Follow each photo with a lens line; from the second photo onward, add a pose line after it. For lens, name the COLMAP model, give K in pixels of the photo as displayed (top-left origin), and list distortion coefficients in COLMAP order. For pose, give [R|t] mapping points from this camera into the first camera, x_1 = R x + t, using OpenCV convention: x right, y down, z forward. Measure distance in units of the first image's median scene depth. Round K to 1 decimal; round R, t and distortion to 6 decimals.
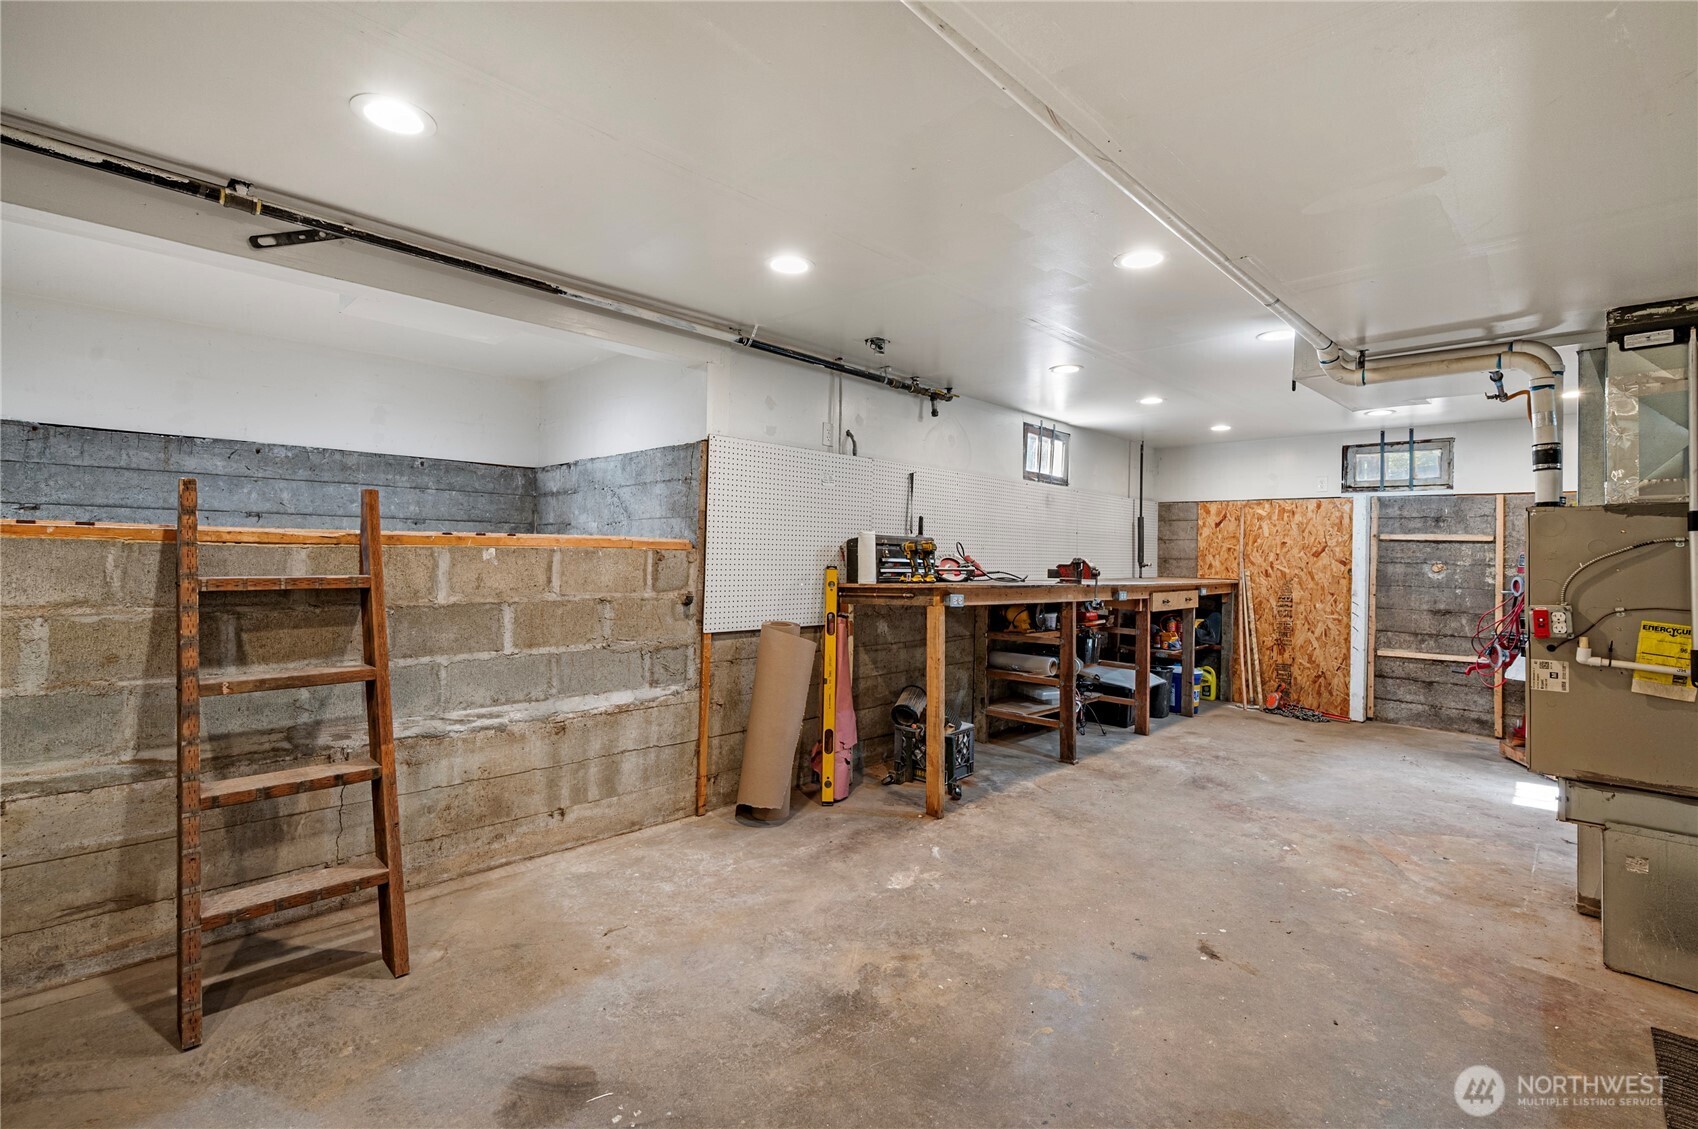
lens RADIAL K [[753.7, 0, 851.1], [0, 753.7, 544.1], [0, 0, 1]] dist [0.000884, 0.000144]
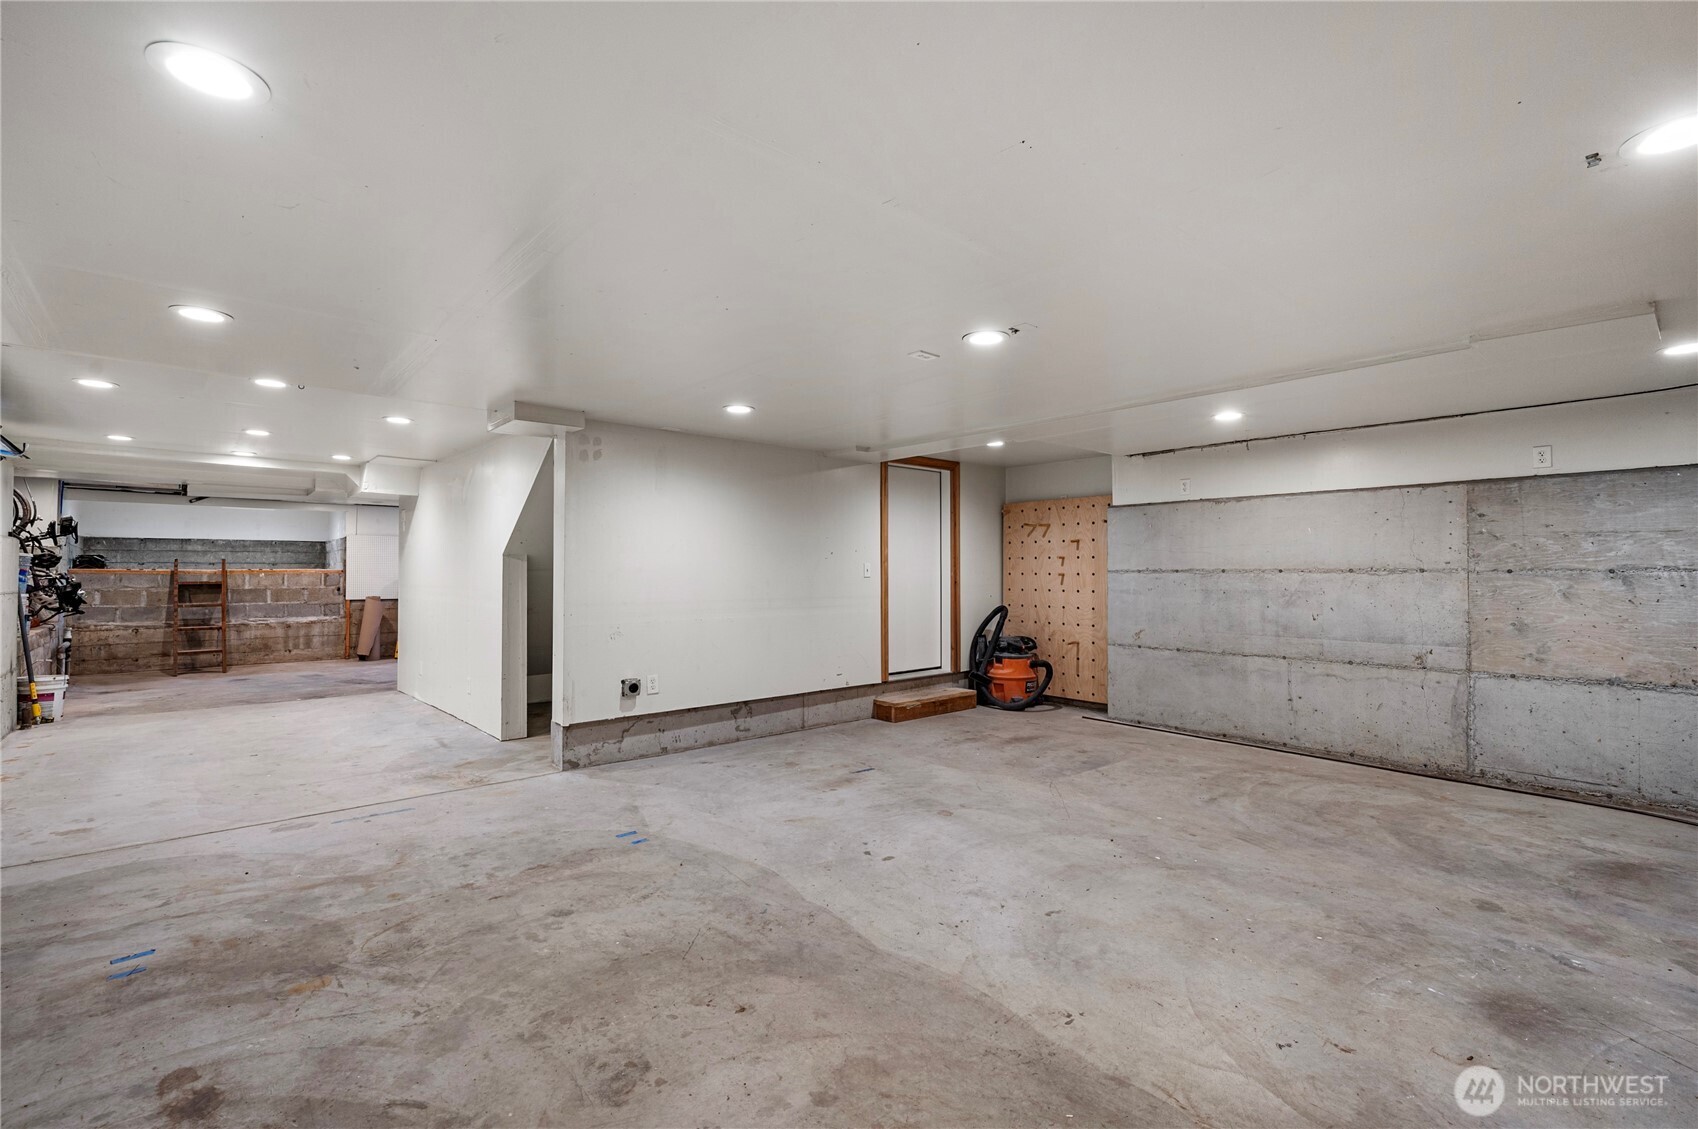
lens RADIAL K [[743.3, 0, 849.0], [0, 743.3, 564.5], [0, 0, 1]] dist [-0.000642, 0.000297]
pose [[0.997780, -0.018290, -0.064042, 2.490782], [0.018338, 0.999832, 0.000162, 0.012948], [0.064028, -0.001336, 0.997947, -2.307657]]
